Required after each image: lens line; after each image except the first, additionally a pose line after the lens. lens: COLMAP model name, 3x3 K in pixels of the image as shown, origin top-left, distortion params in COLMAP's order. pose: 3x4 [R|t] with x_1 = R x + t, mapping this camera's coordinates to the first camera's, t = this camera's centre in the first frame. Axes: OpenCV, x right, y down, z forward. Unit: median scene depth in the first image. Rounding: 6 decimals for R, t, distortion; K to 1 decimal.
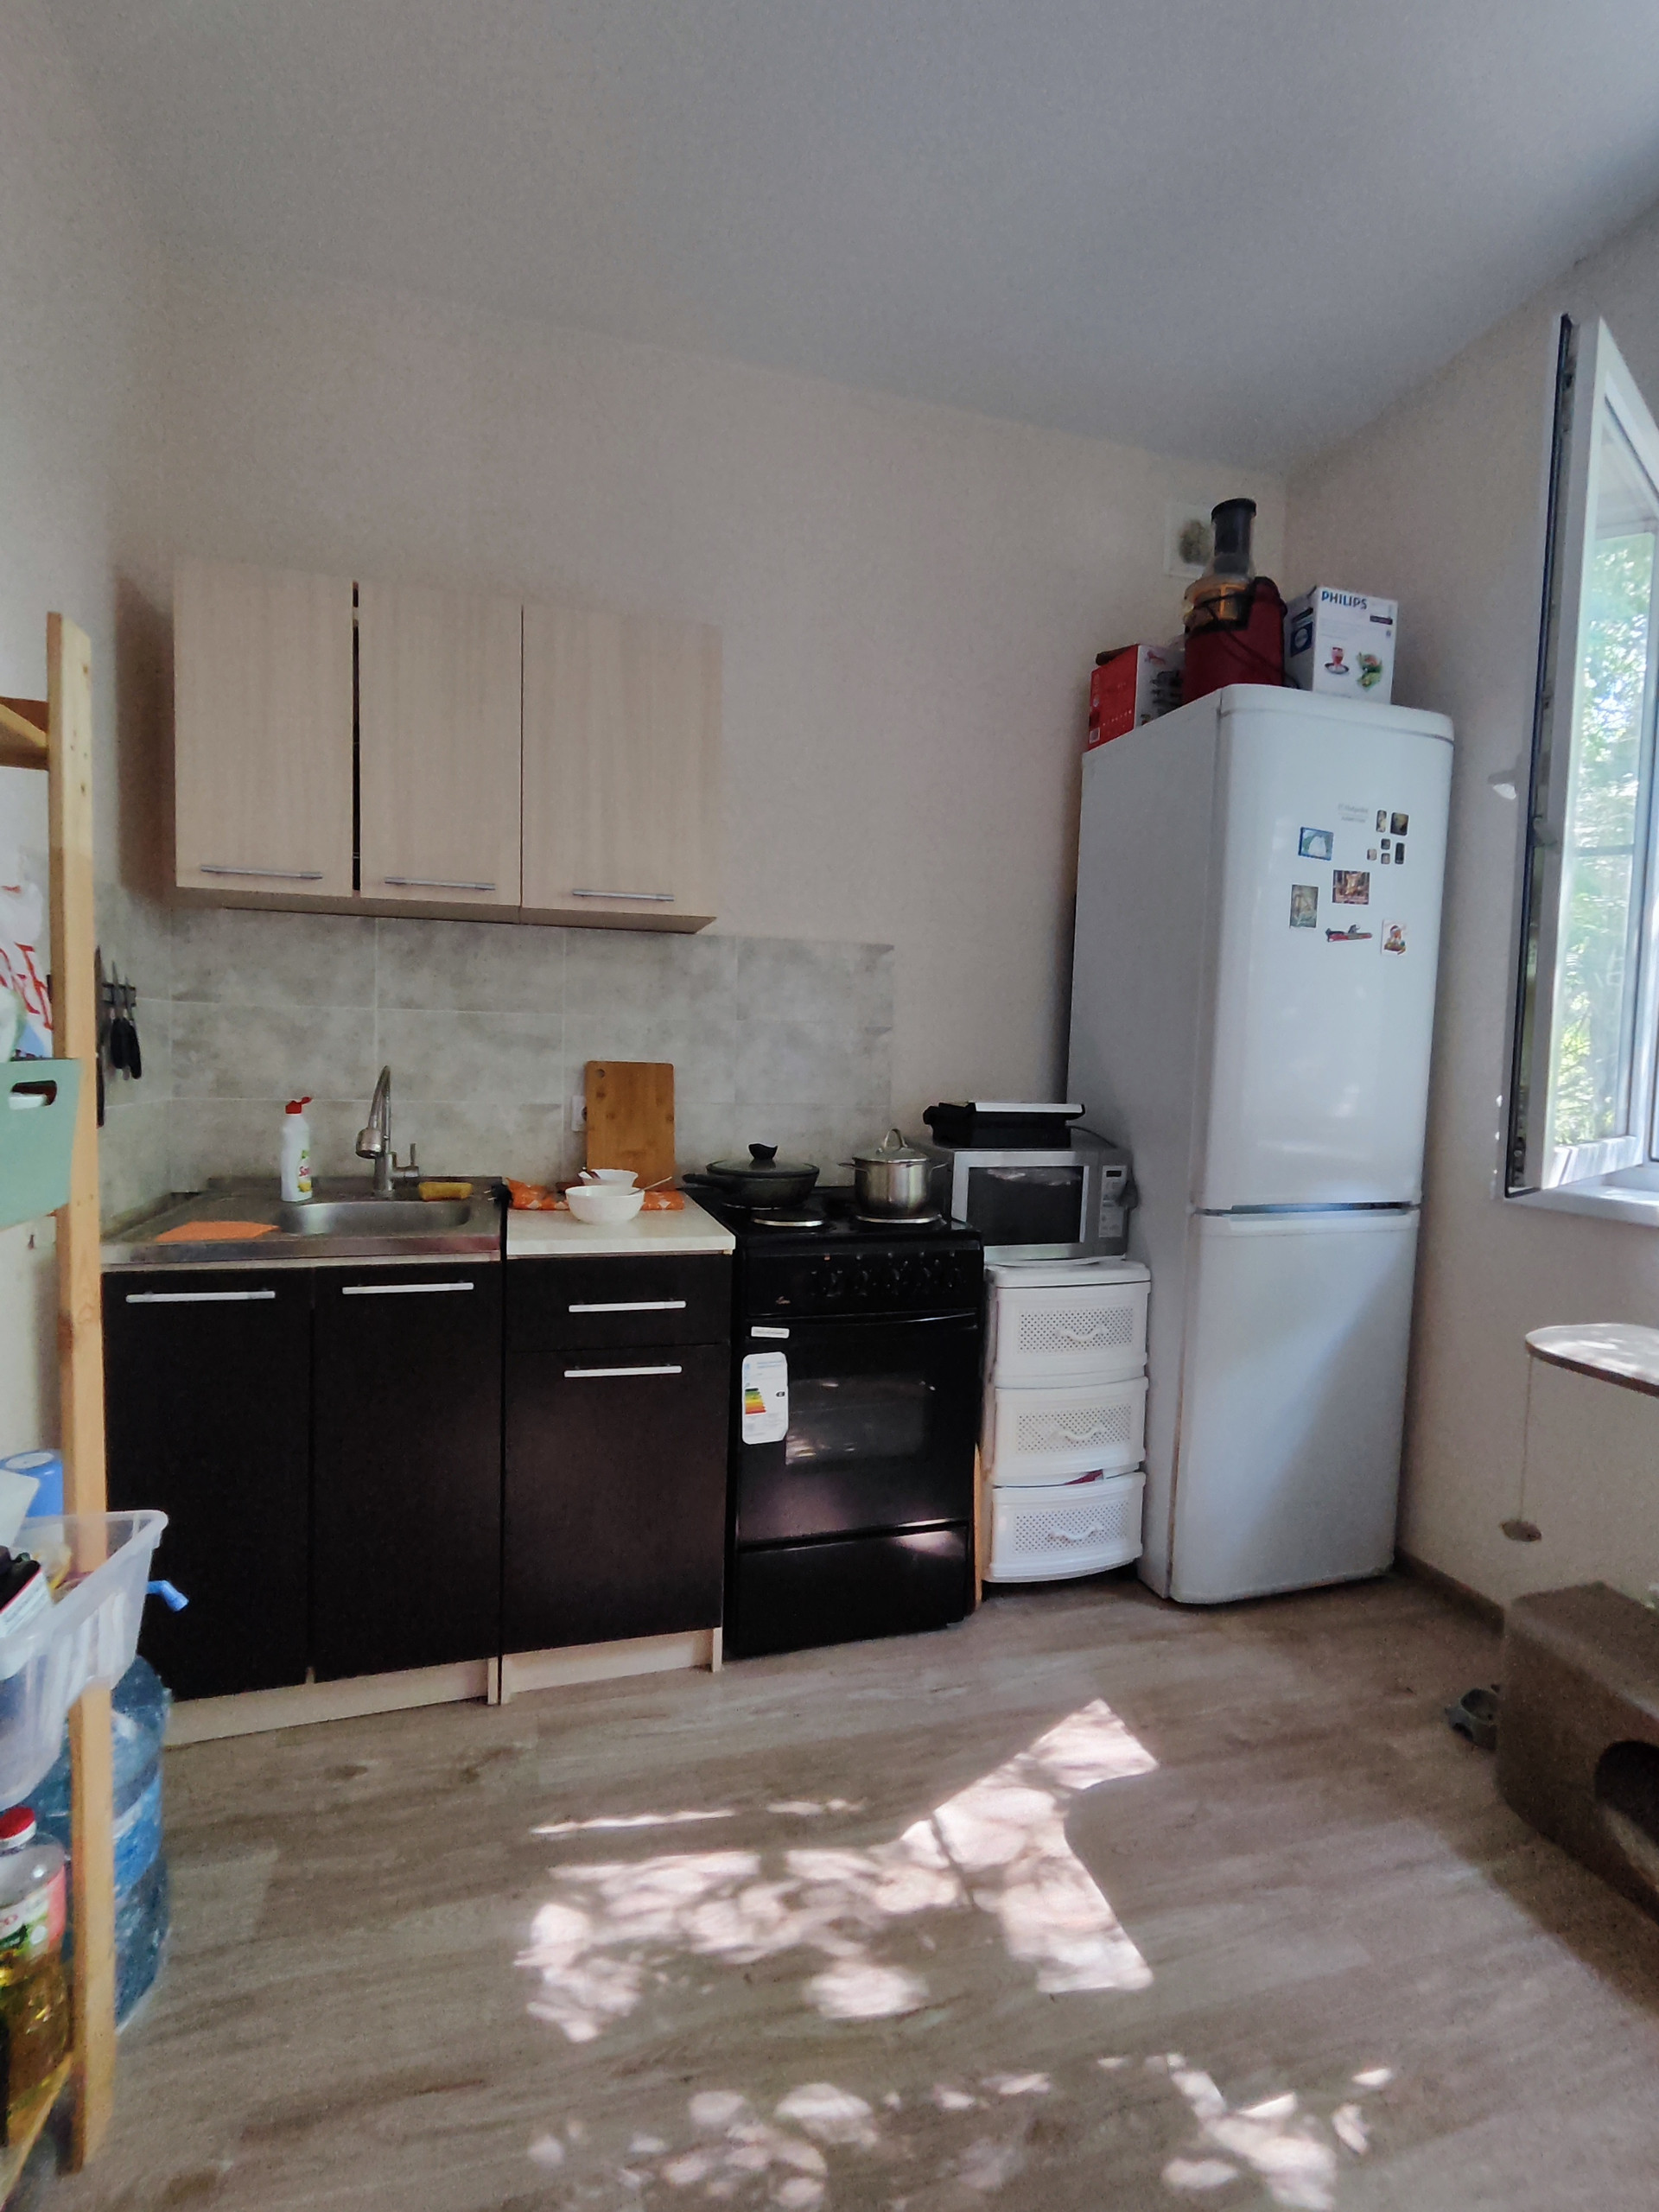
lens RADIAL K [[1006.0, 0, 817.9], [0, 1006.0, 1106.4], [0, 0, 1]] dist [-0.014700, 0.010508]
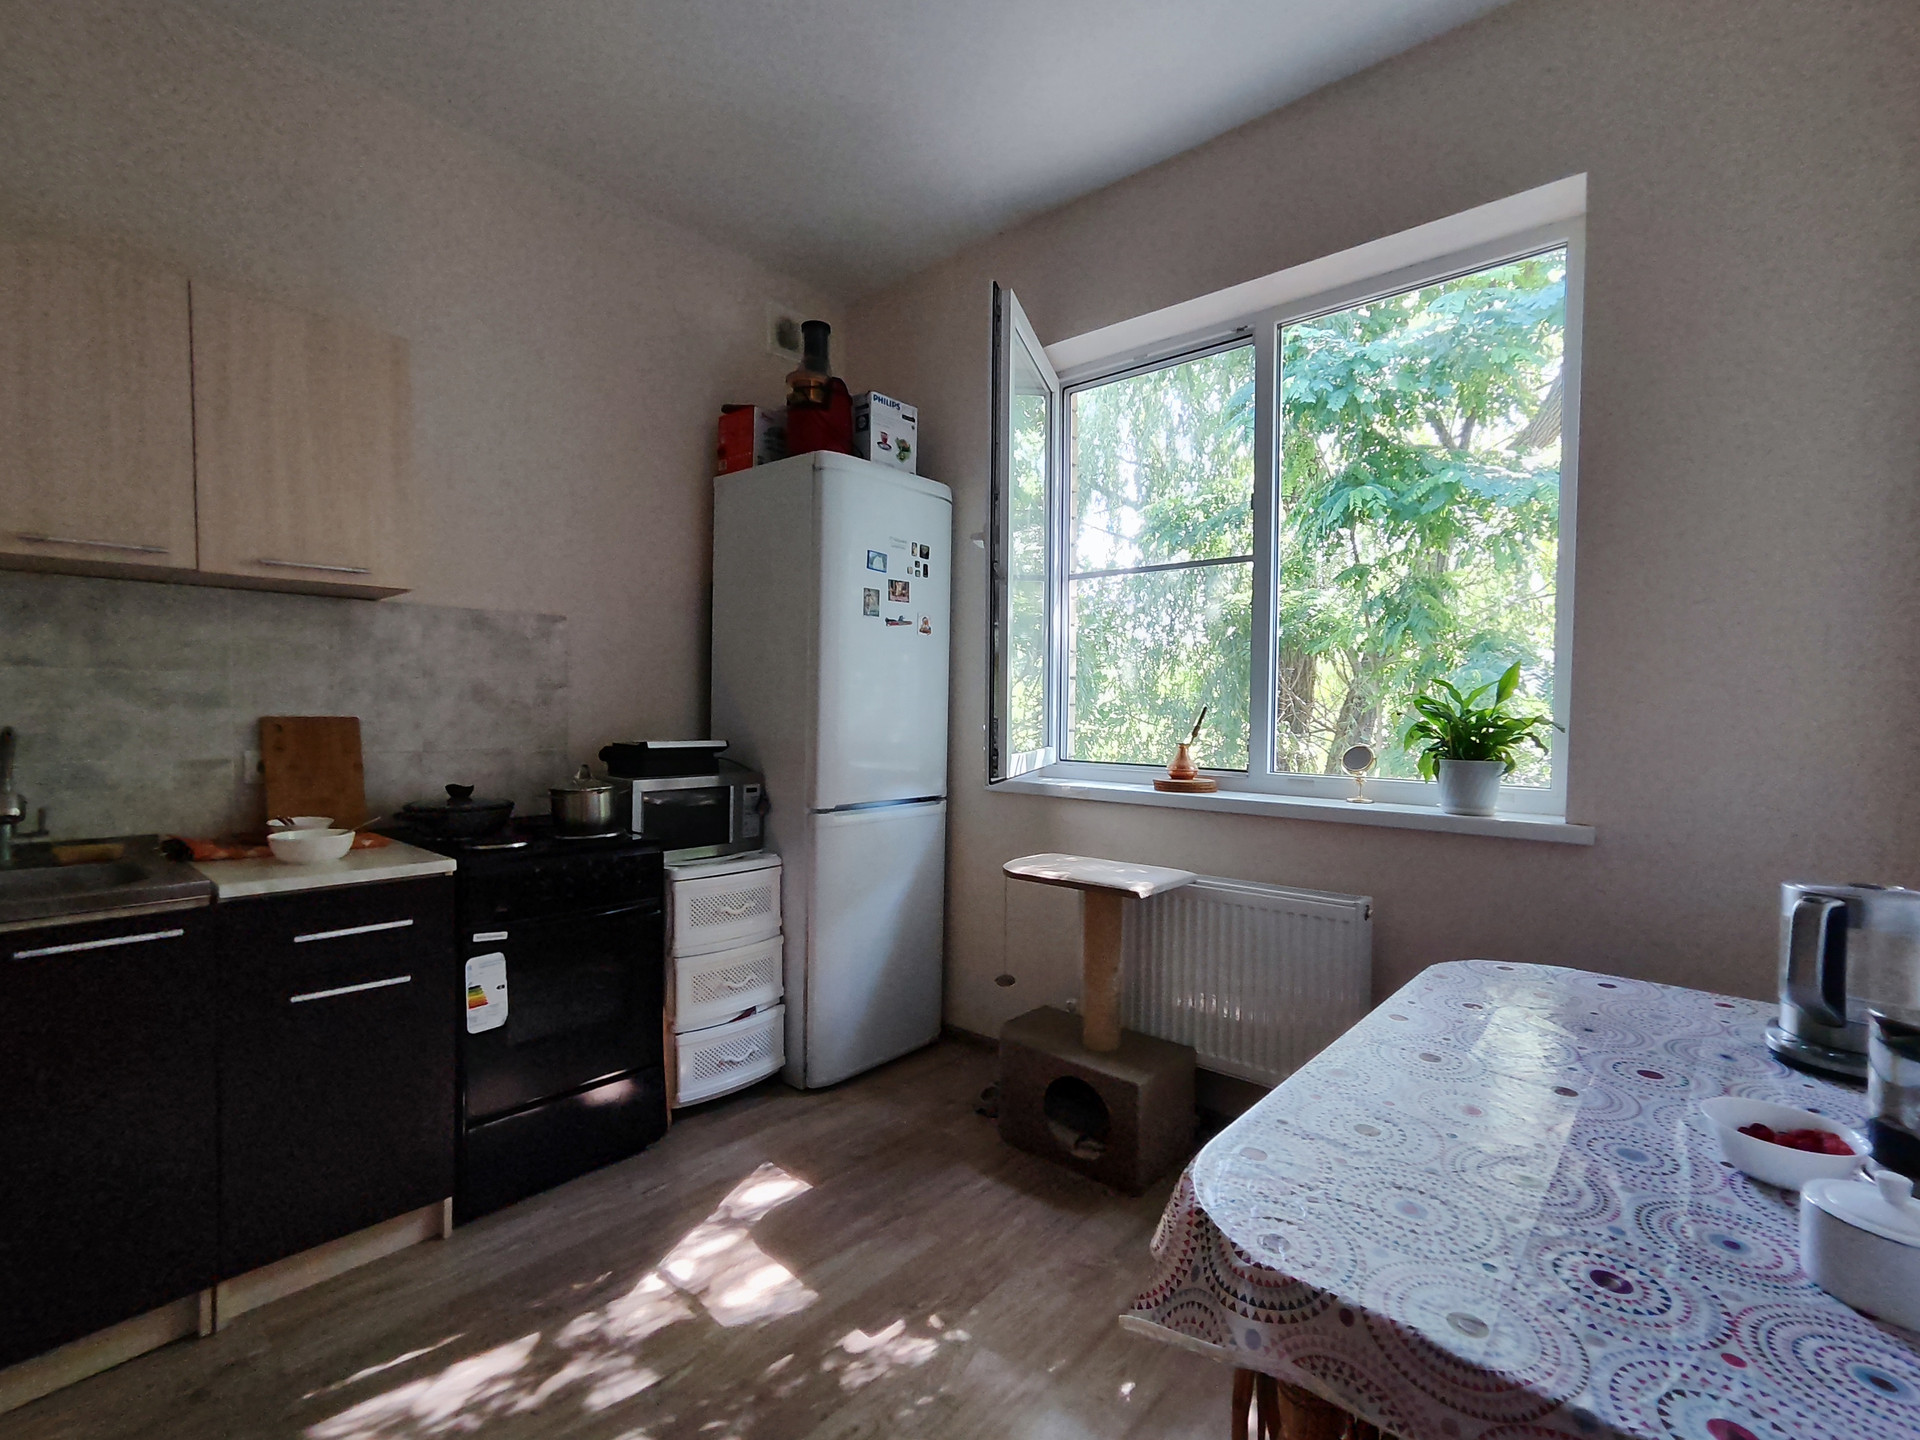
lens RADIAL K [[873.2, 0, 967.3], [0, 873.2, 730.3], [0, 0, 1]] dist [-0.014700, 0.010508]
pose [[0.841421, -0.032349, 0.539412, -0.104468], [0.042354, 0.999084, -0.006152, 0.006084], [-0.538718, 0.028023, 0.842020, -0.170805]]
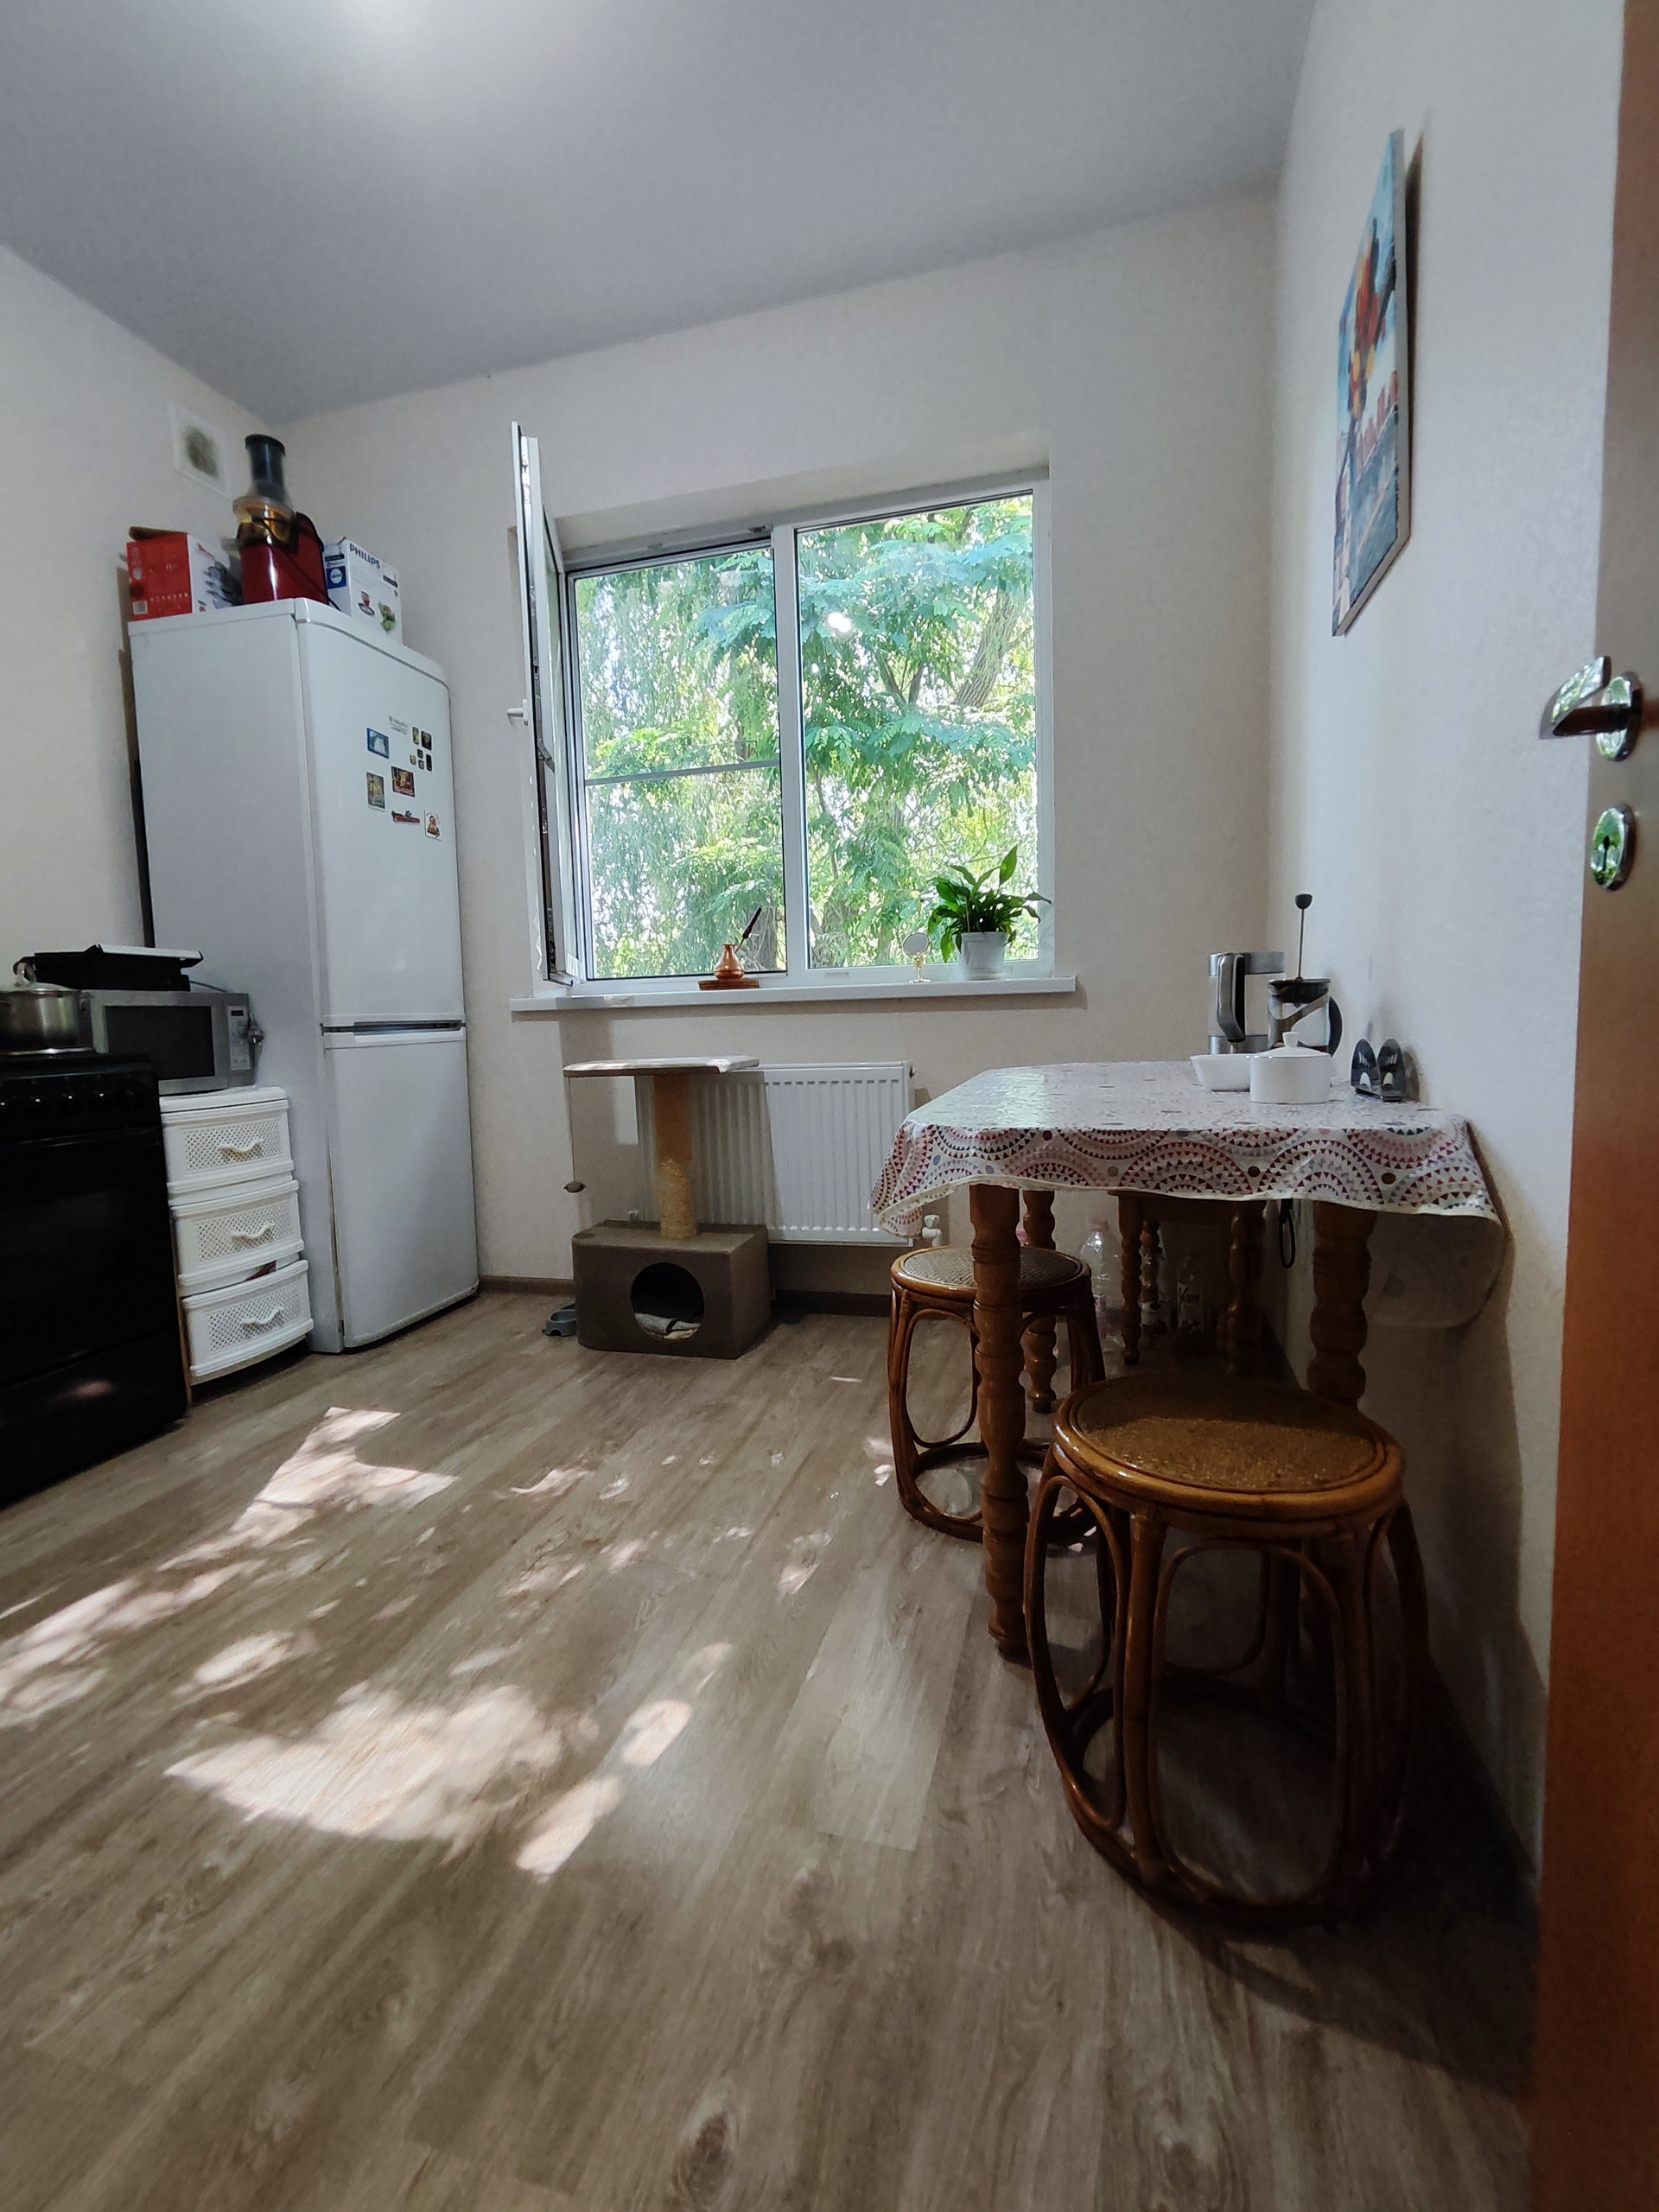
lens RADIAL K [[1006.0, 0, 812.9], [0, 1006.0, 1111.7], [0, 0, 1]] dist [-0.014700, 0.010508]
pose [[0.525344, -0.126728, 0.841400, -0.358737], [0.091448, 0.991528, 0.092242, 0.142796], [-0.845962, 0.028485, 0.532483, -0.161988]]
